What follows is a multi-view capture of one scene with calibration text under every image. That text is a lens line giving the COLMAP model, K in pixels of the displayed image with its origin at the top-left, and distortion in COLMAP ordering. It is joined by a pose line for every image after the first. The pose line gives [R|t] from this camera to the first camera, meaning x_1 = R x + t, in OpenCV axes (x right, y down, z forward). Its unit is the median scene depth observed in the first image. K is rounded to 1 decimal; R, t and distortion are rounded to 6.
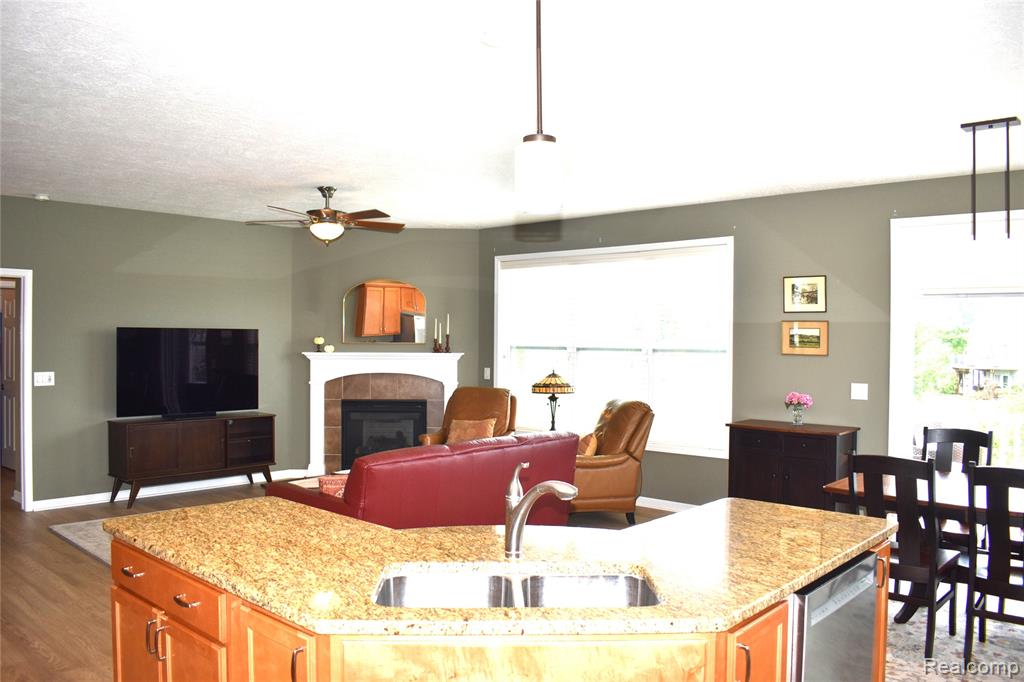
lens RADIAL K [[802.9, 0, 512.0], [0, 802.9, 341.0], [0, 0, 1]] dist [-0.092364, 0.008962]
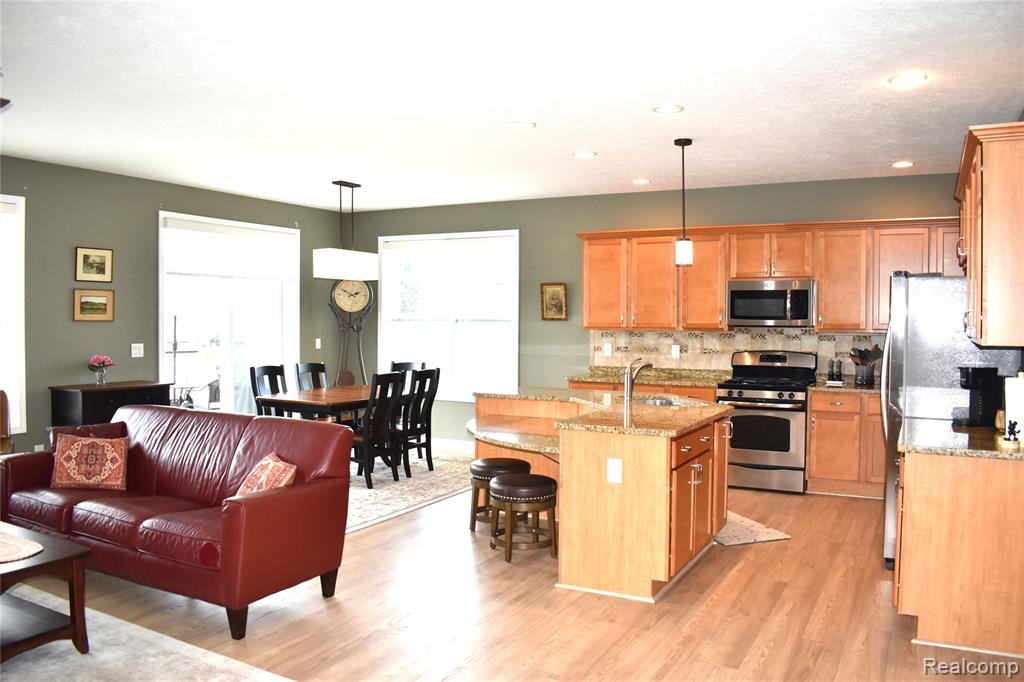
lens RADIAL K [[802.9, 0, 512.0], [0, 802.9, 341.0], [0, 0, 1]] dist [-0.092364, 0.008962]
pose [[-0.247365, -0.037732, 0.968188, -0.796382], [-0.002212, 0.999261, 0.038378, 0.002796], [-0.968920, 0.007352, -0.247265, 0.699520]]
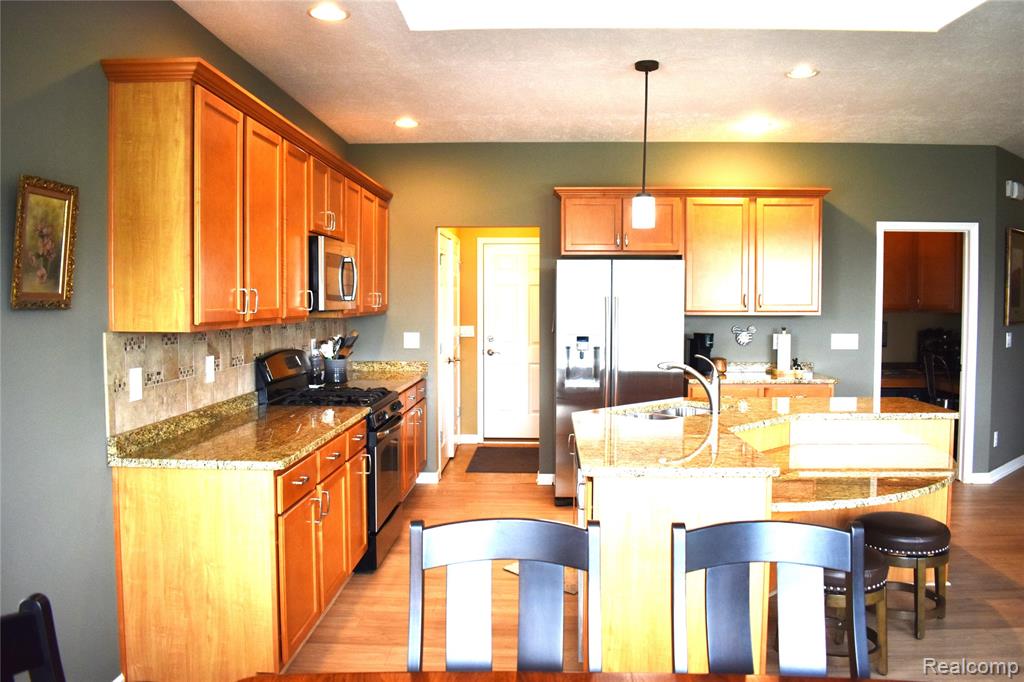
lens RADIAL K [[802.9, 0, 512.0], [0, 802.9, 341.0], [0, 0, 1]] dist [-0.092364, 0.008962]
pose [[-0.765718, 0.021680, -0.642811, 0.516416], [-0.010830, 0.998855, 0.046589, 0.015659], [0.643085, 0.042636, -0.764607, 0.734554]]
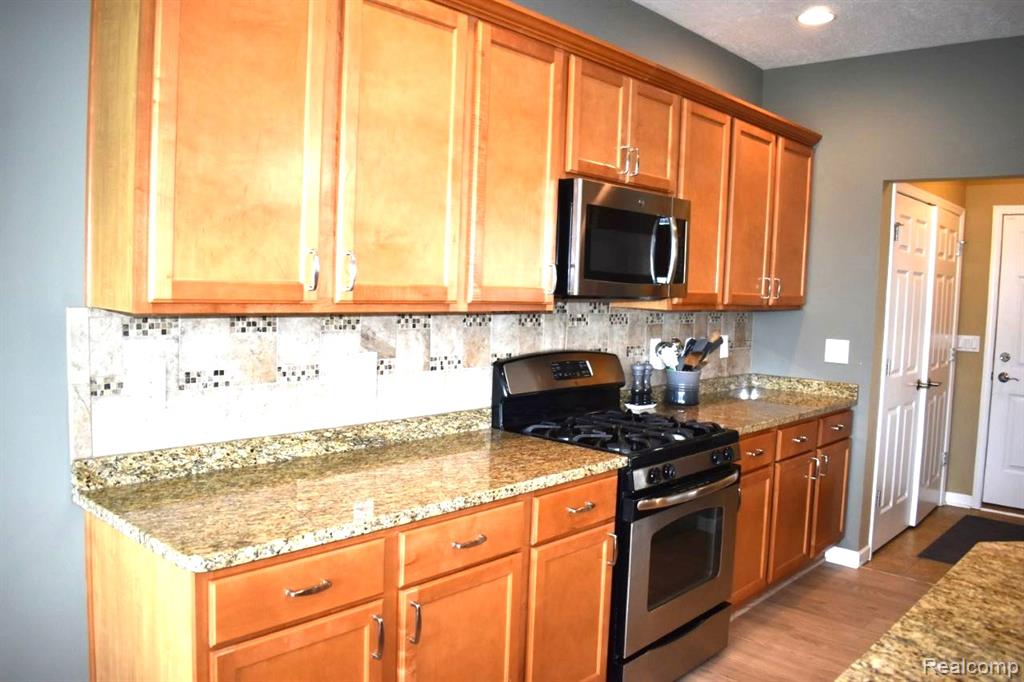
lens RADIAL K [[802.9, 0, 512.0], [0, 802.9, 341.0], [0, 0, 1]] dist [-0.092364, 0.008962]
pose [[-0.998979, -0.045135, -0.001742, 0.245969], [-0.045138, 0.996108, 0.075702, 0.016372], [-0.001681, 0.075704, -0.997129, 0.553611]]
